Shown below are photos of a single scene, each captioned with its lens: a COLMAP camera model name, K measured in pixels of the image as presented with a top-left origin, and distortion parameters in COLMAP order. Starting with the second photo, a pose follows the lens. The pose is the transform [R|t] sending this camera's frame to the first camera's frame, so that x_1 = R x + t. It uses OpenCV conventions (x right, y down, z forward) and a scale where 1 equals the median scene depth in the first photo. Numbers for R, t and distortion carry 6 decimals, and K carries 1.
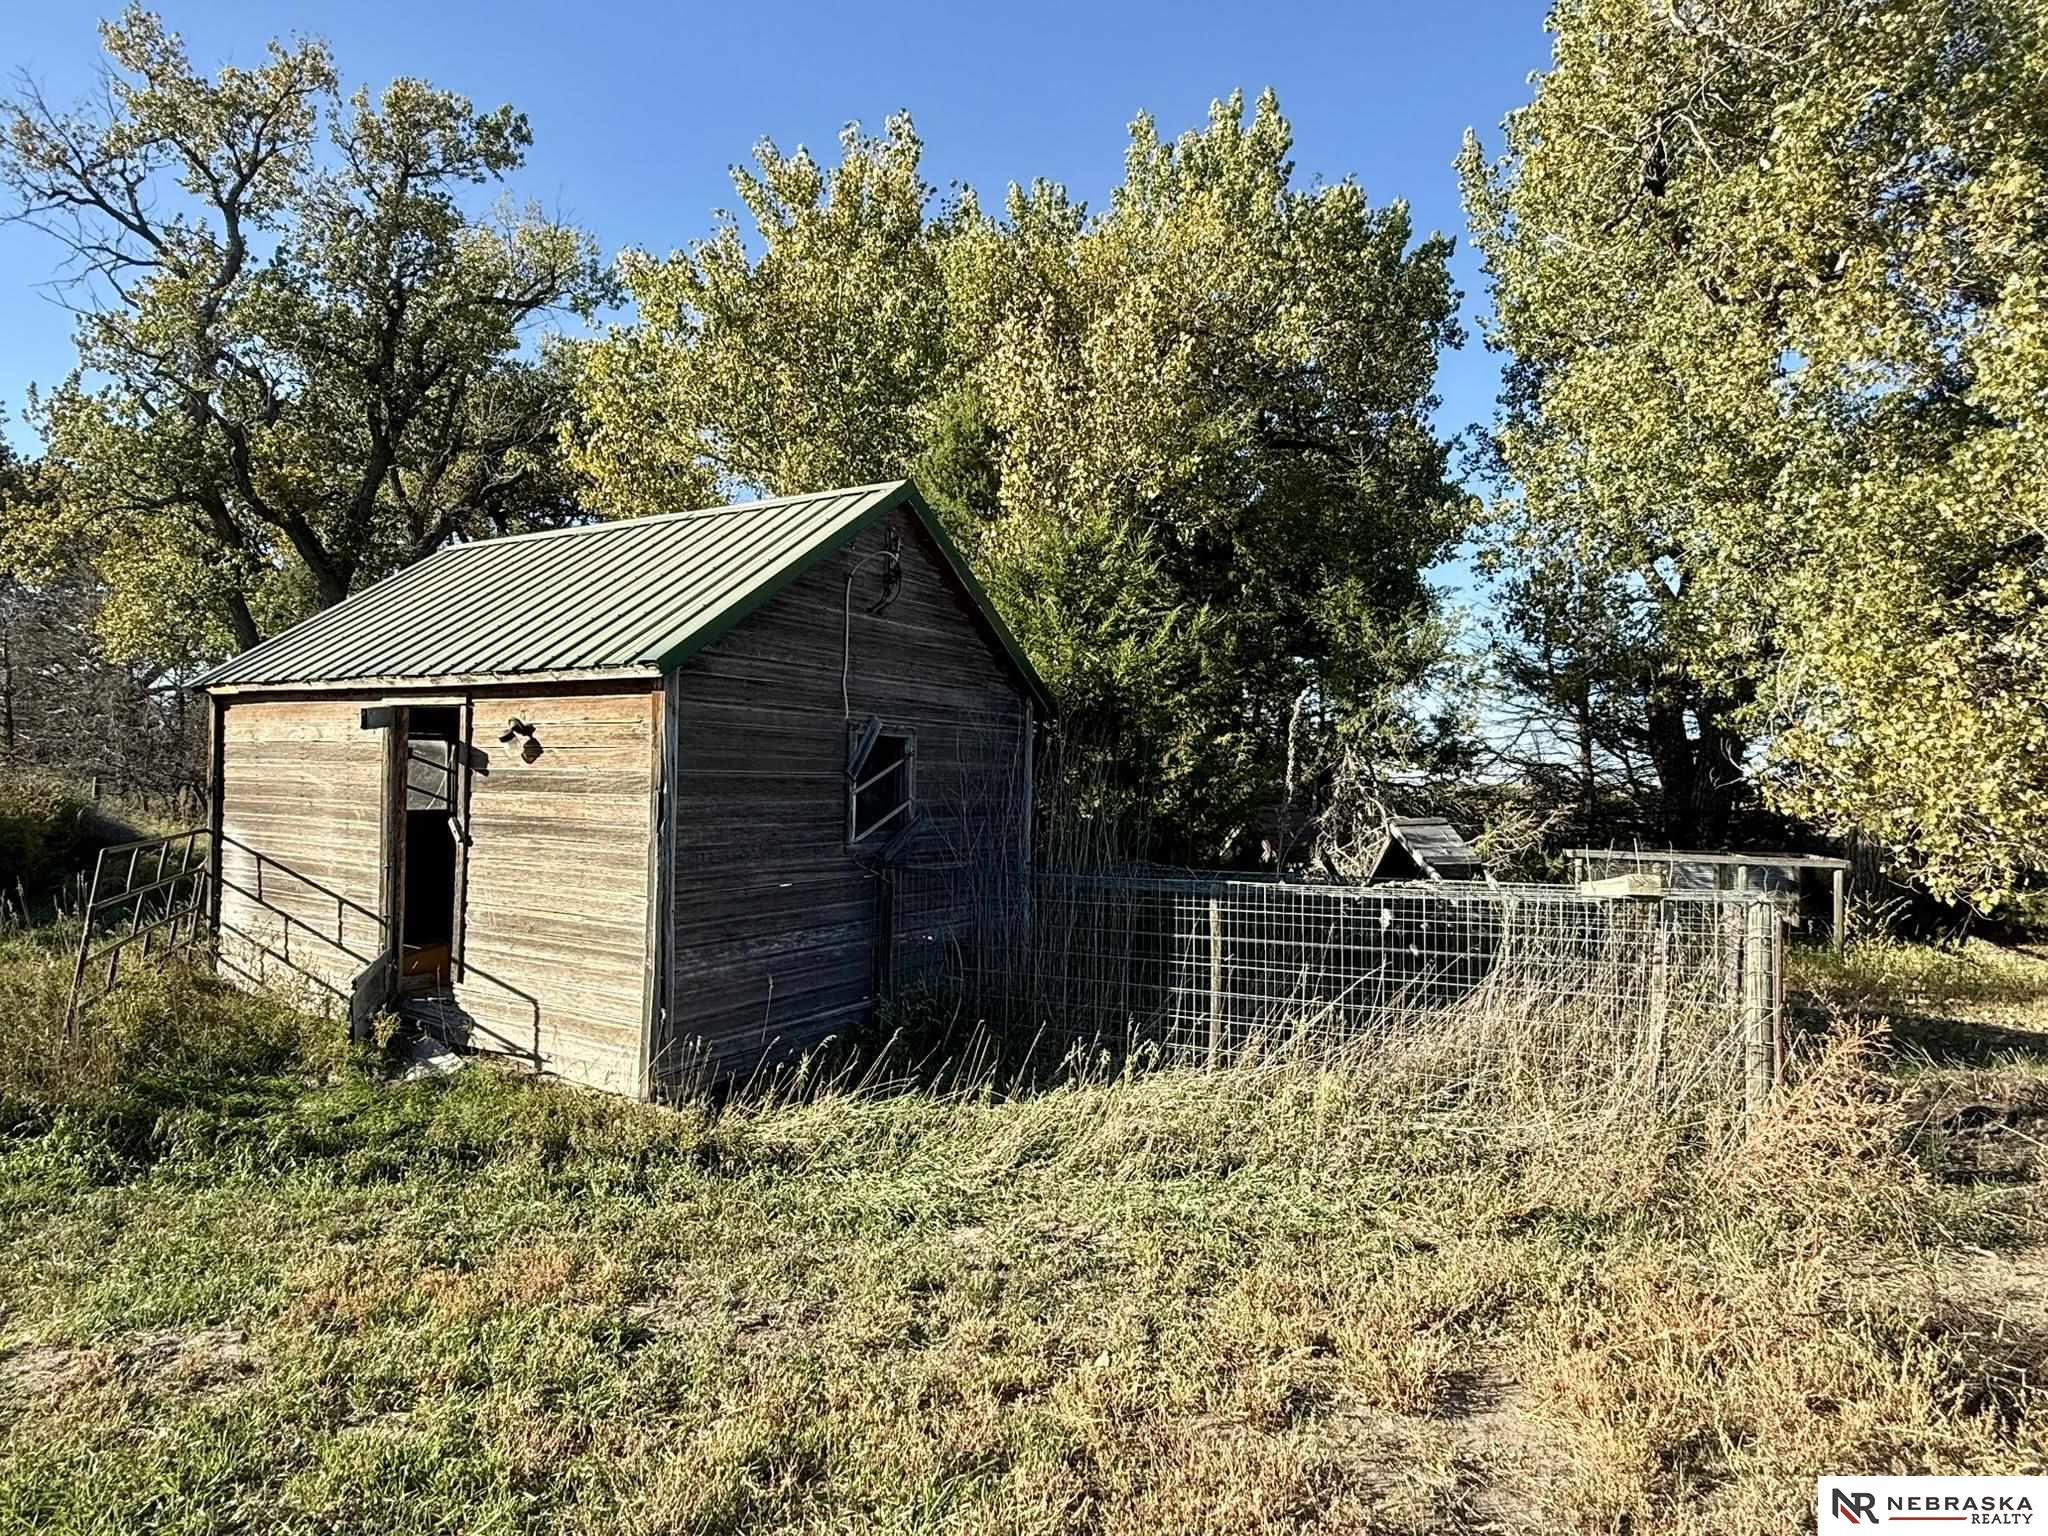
lens RADIAL K [[1112.0, 0, 1024.5], [0, 1112.0, 762.2], [0, 0, 1]] dist [0.001713, -0.000641]
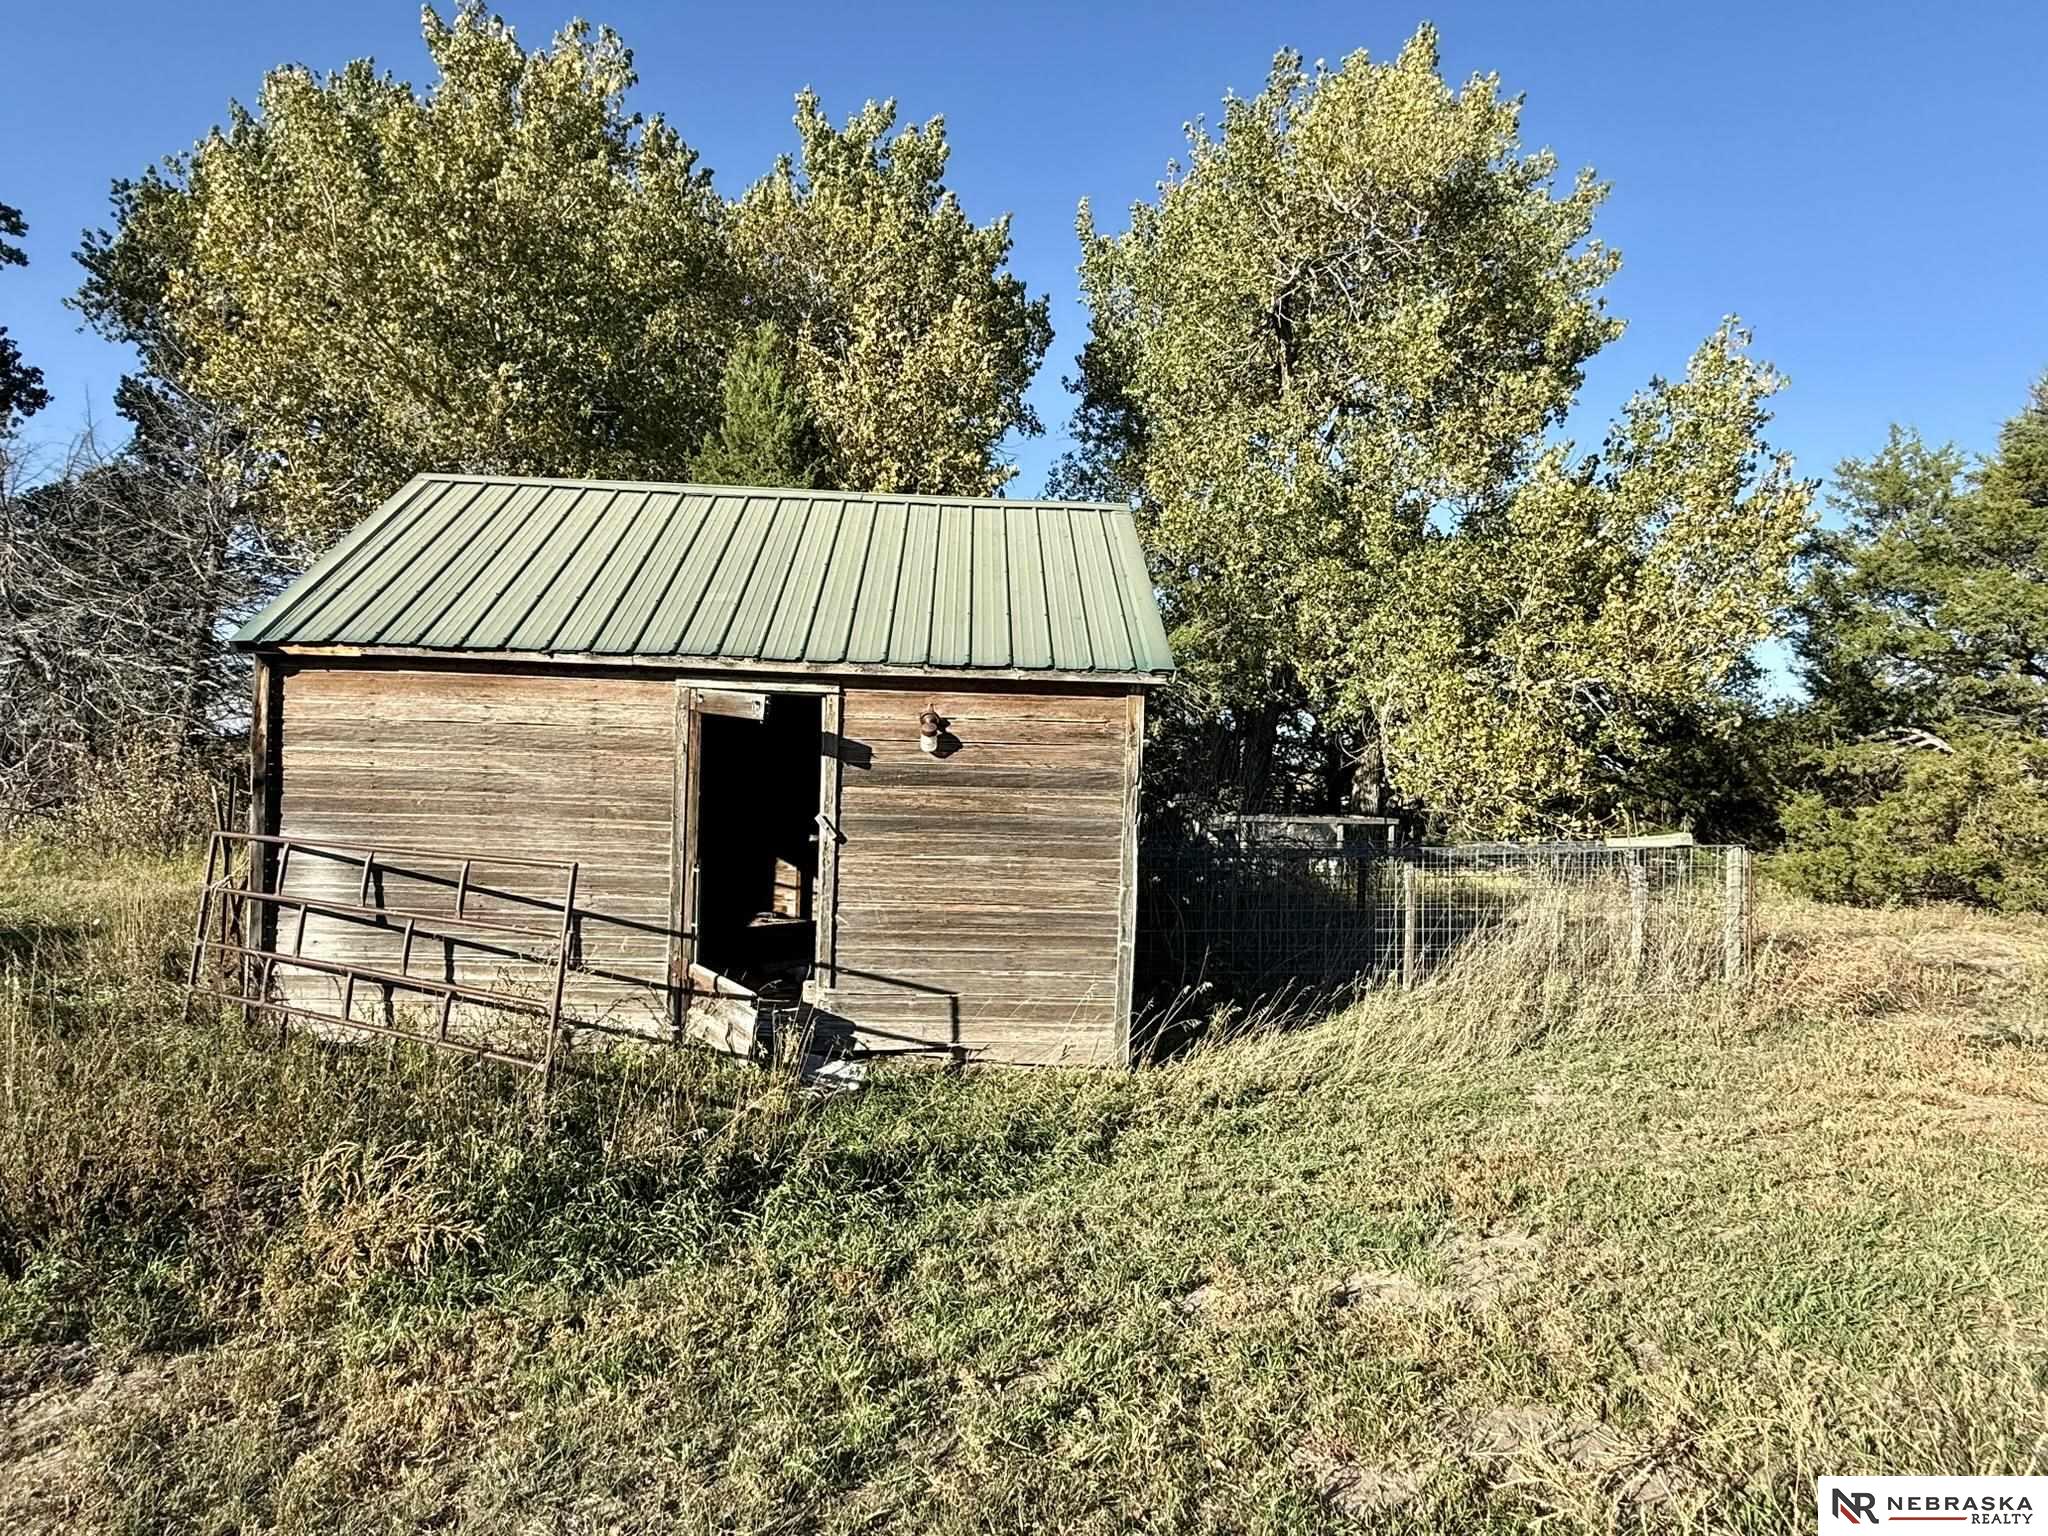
lens RADIAL K [[1112.0, 0, 1024.7], [0, 1112.0, 778.6], [0, 0, 1]] dist [0.001713, -0.000641]
pose [[0.832312, -0.005371, 0.554281, -0.902442], [-0.018375, 0.999136, 0.037273, -0.018482], [-0.554002, -0.041207, 0.831495, 0.126597]]
